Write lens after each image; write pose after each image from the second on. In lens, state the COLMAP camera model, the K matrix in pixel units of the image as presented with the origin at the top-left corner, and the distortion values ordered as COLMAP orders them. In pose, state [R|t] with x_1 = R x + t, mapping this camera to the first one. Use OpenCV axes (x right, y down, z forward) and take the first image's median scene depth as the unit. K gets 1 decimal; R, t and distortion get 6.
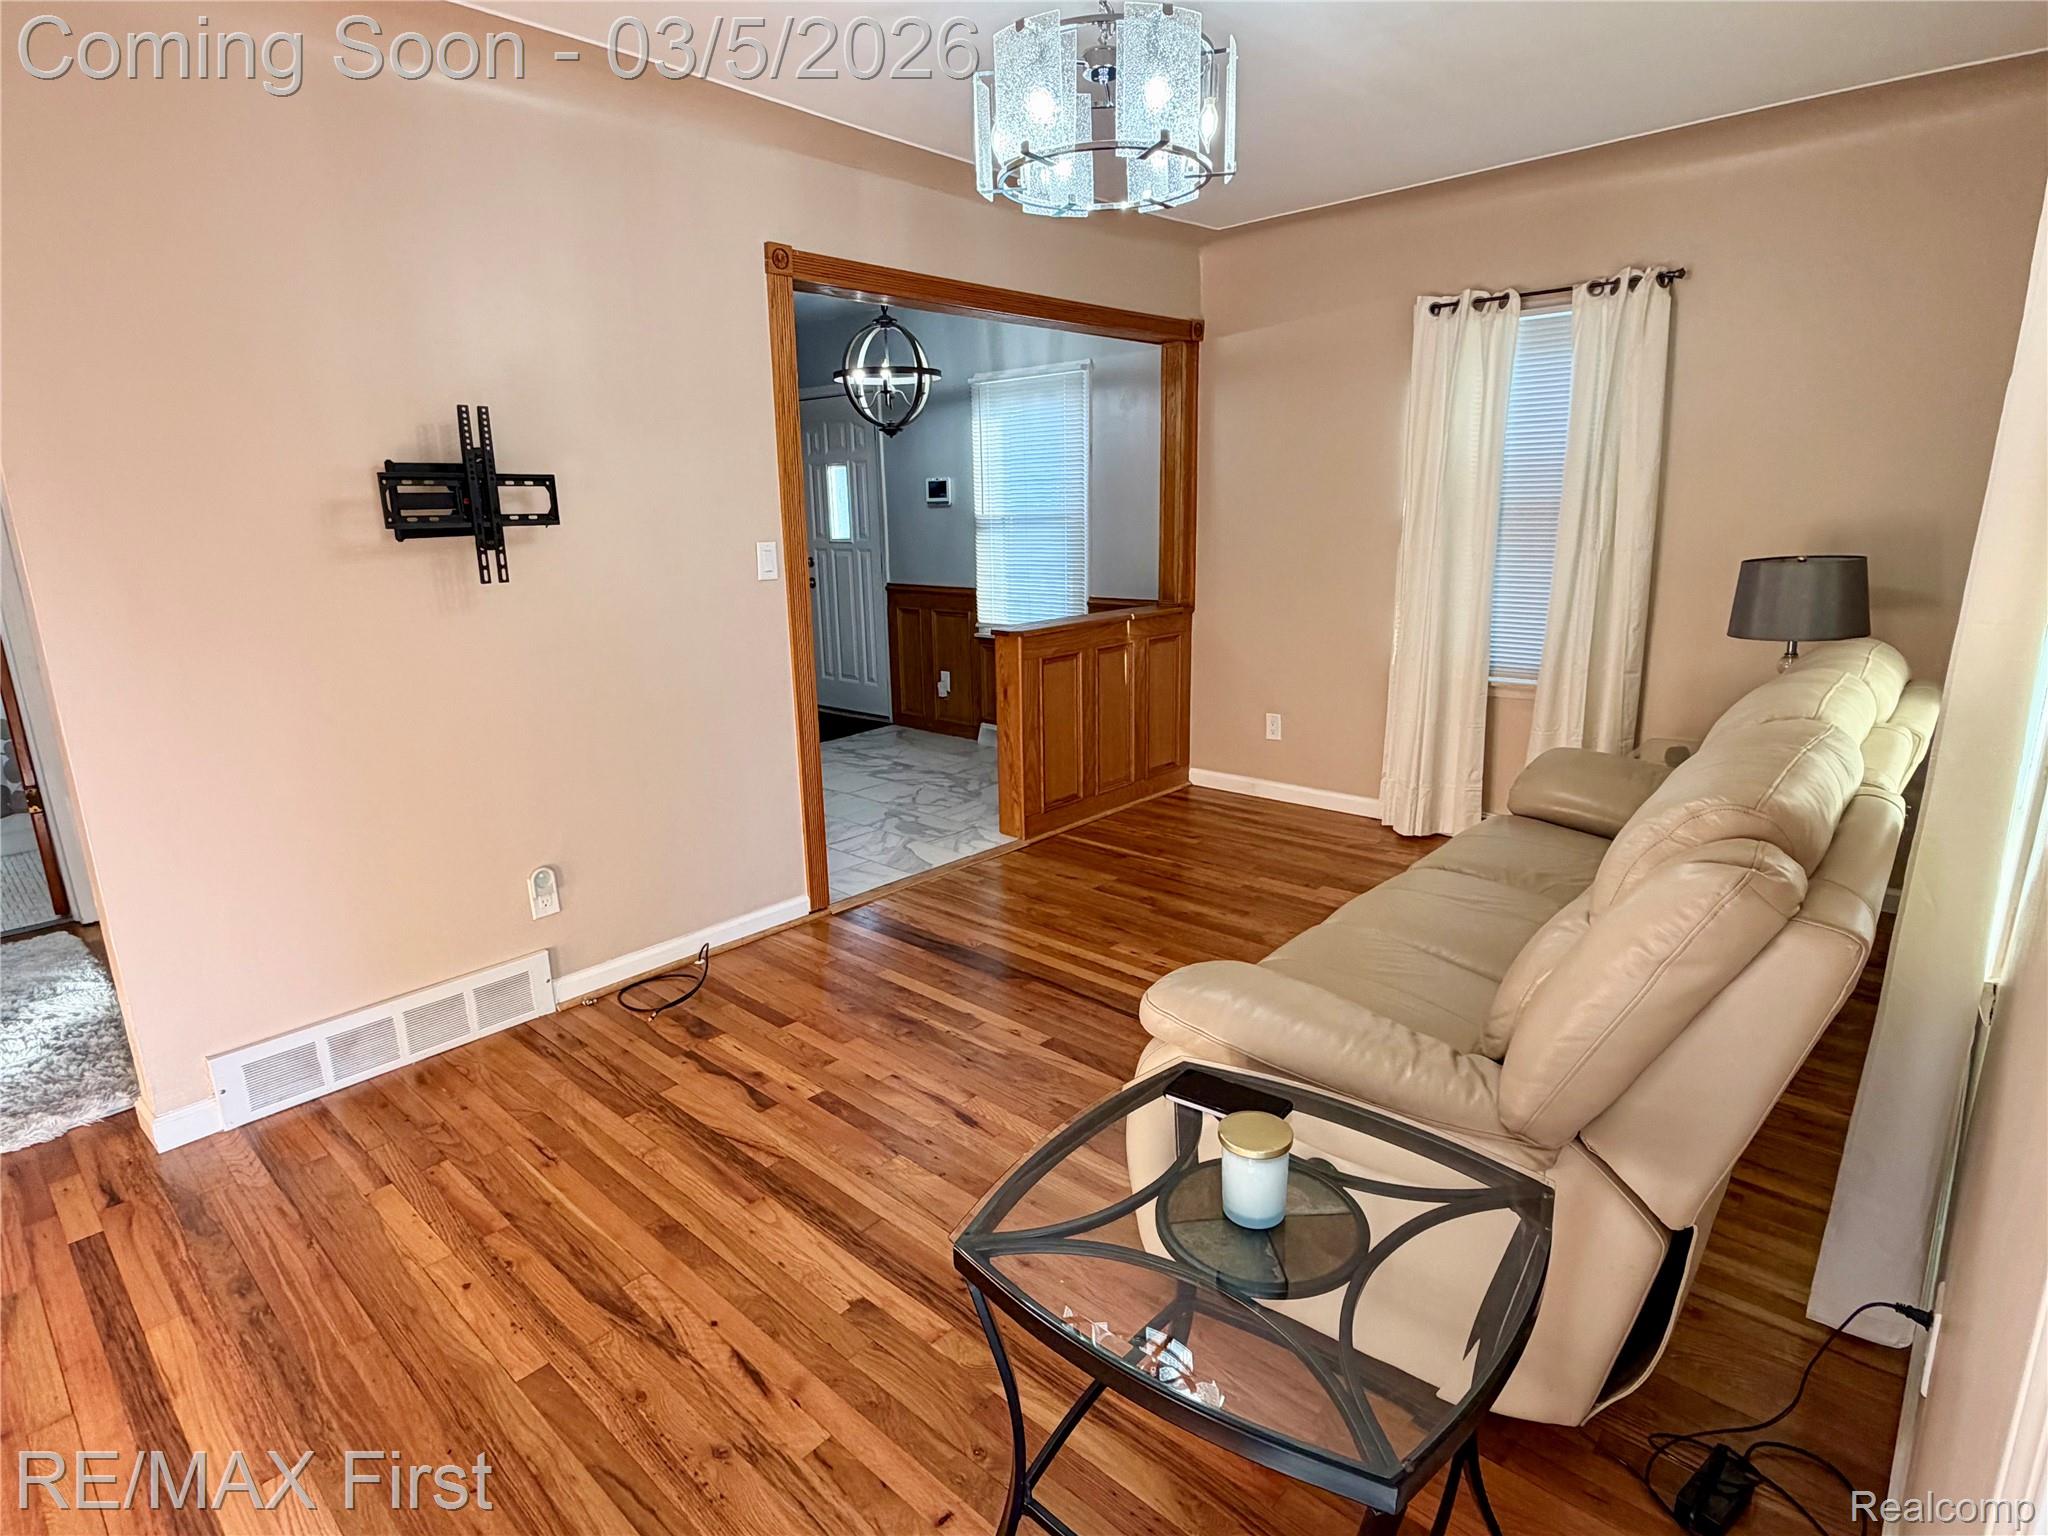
lens RADIAL K [[1059.3, 0, 1024.0], [0, 1059.3, 768.0], [0, 0, 1]] dist [0.003232, 0.000396]
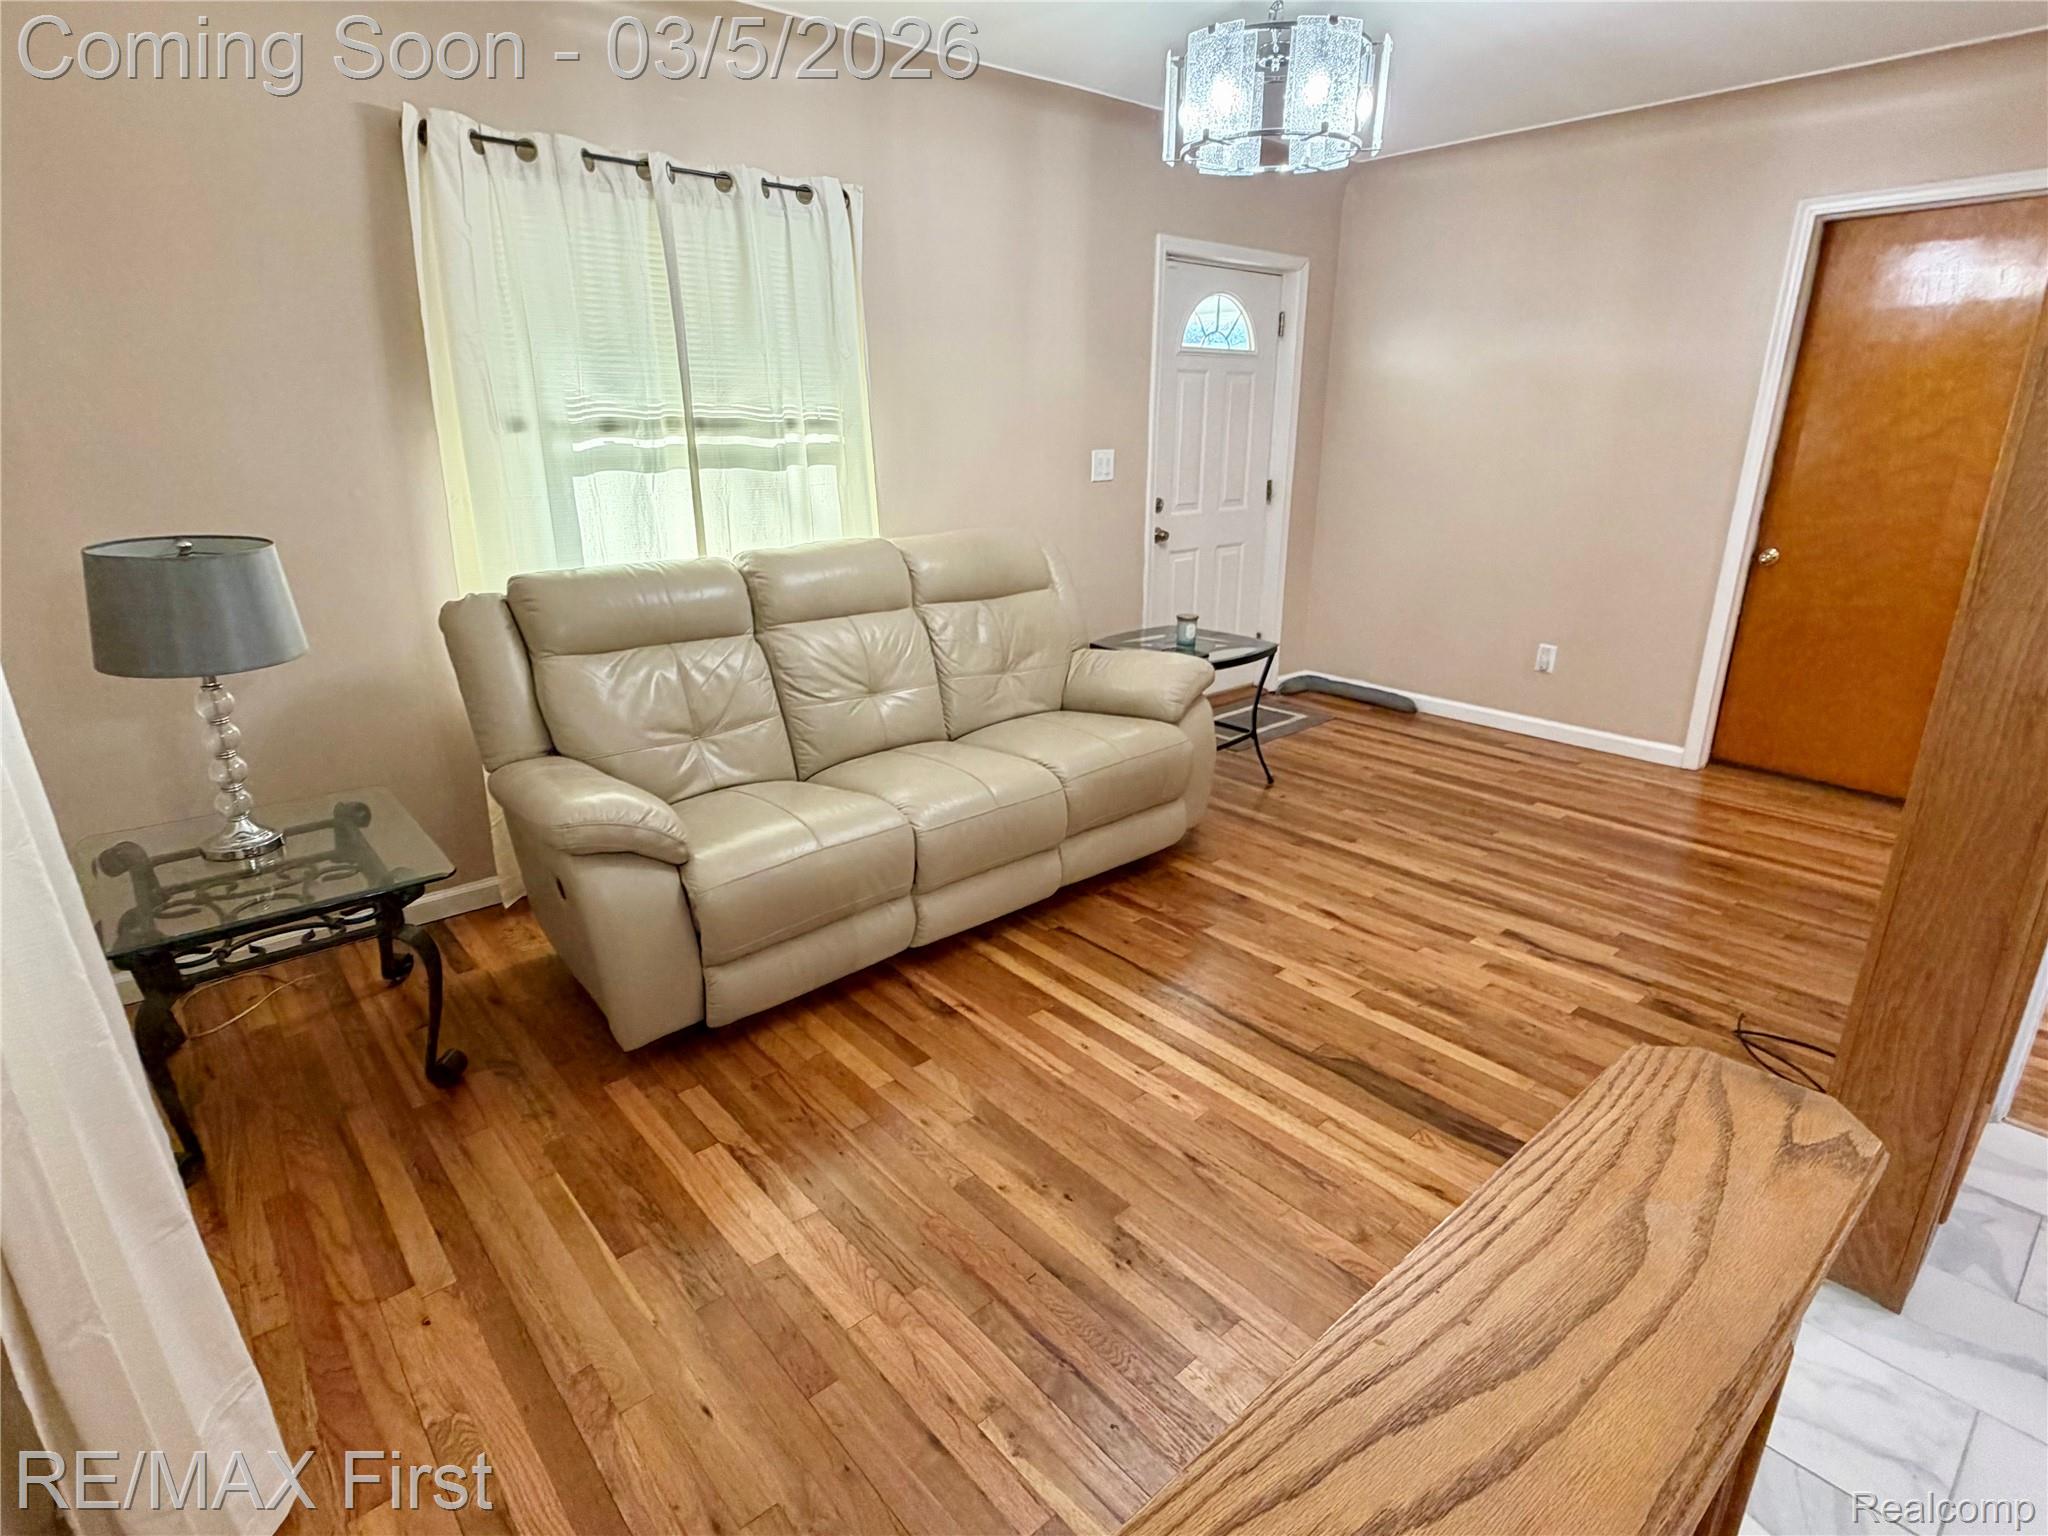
lens RADIAL K [[1059.3, 0, 1024.0], [0, 1059.3, 768.0], [0, 0, 1]] dist [0.003232, 0.000396]
pose [[-0.993672, -0.012855, 0.111587, 0.162838], [0.049057, 0.844010, 0.534078, -0.485070], [-0.101046, 0.536173, -0.838039, 1.879775]]
